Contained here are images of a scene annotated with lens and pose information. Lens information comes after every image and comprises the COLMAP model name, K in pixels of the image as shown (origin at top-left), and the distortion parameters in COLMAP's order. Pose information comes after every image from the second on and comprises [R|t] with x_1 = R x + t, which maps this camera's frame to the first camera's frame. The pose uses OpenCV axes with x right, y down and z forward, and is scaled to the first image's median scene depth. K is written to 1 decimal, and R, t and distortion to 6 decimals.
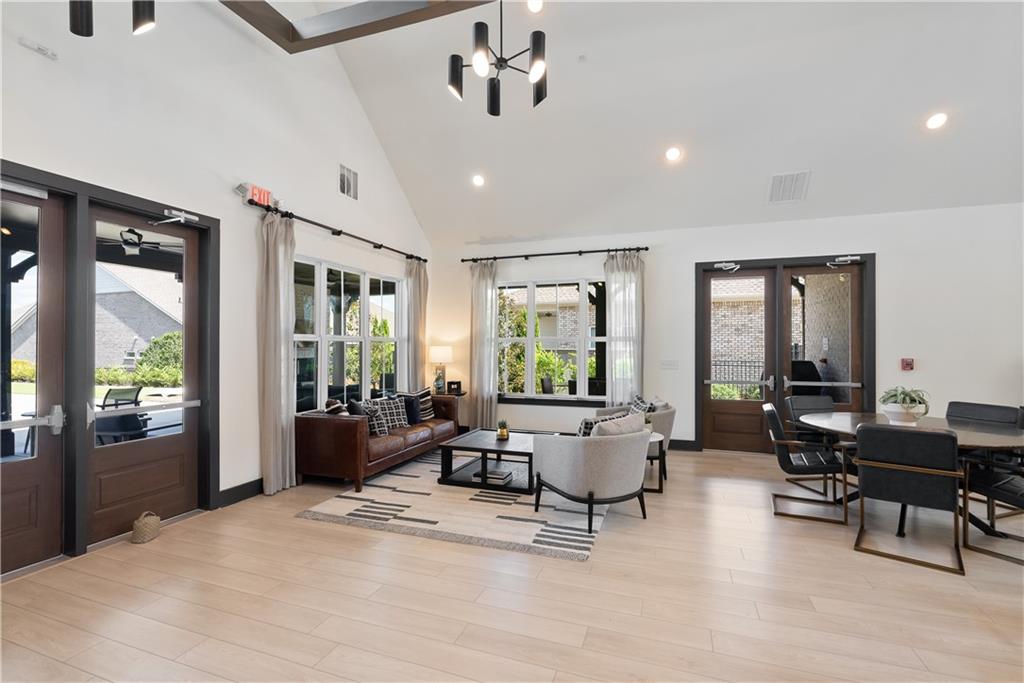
lens RADIAL K [[470.2, 0, 509.5], [0, 470.2, 343.2], [0, 0, 1]] dist [0.005530, 0.002411]
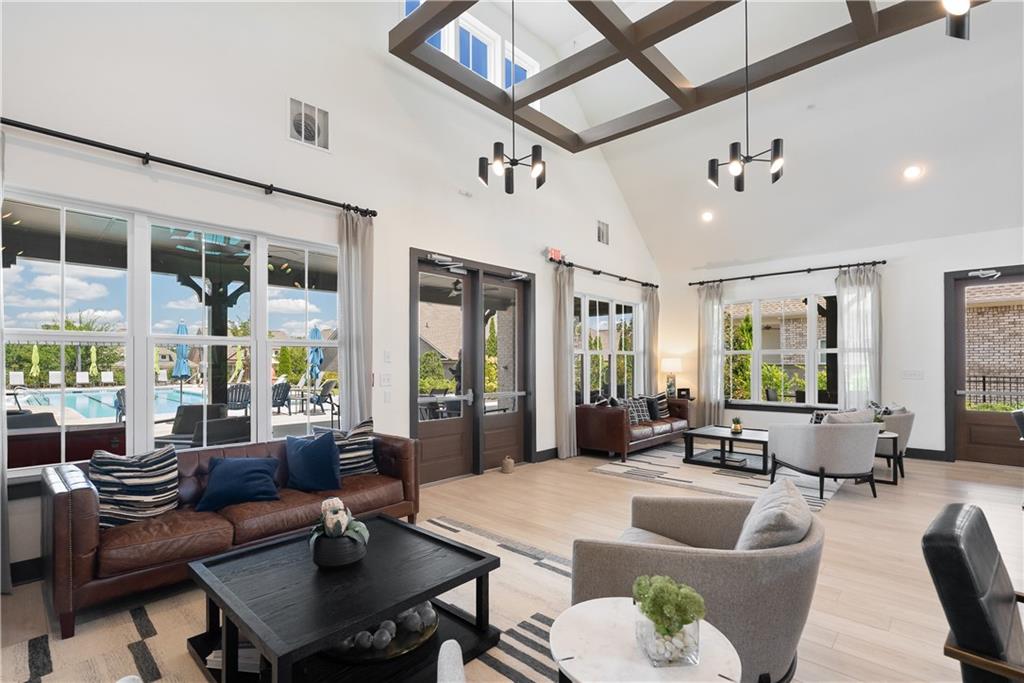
lens RADIAL K [[470.2, 0, 519.4], [0, 470.2, 356.9], [0, 0, 1]] dist [0.005530, 0.002411]
pose [[0.922054, -0.006808, -0.387002, -0.056859], [0.004411, 0.999965, -0.007082, 0.013038], [0.387037, 0.004823, 0.922052, -0.325540]]
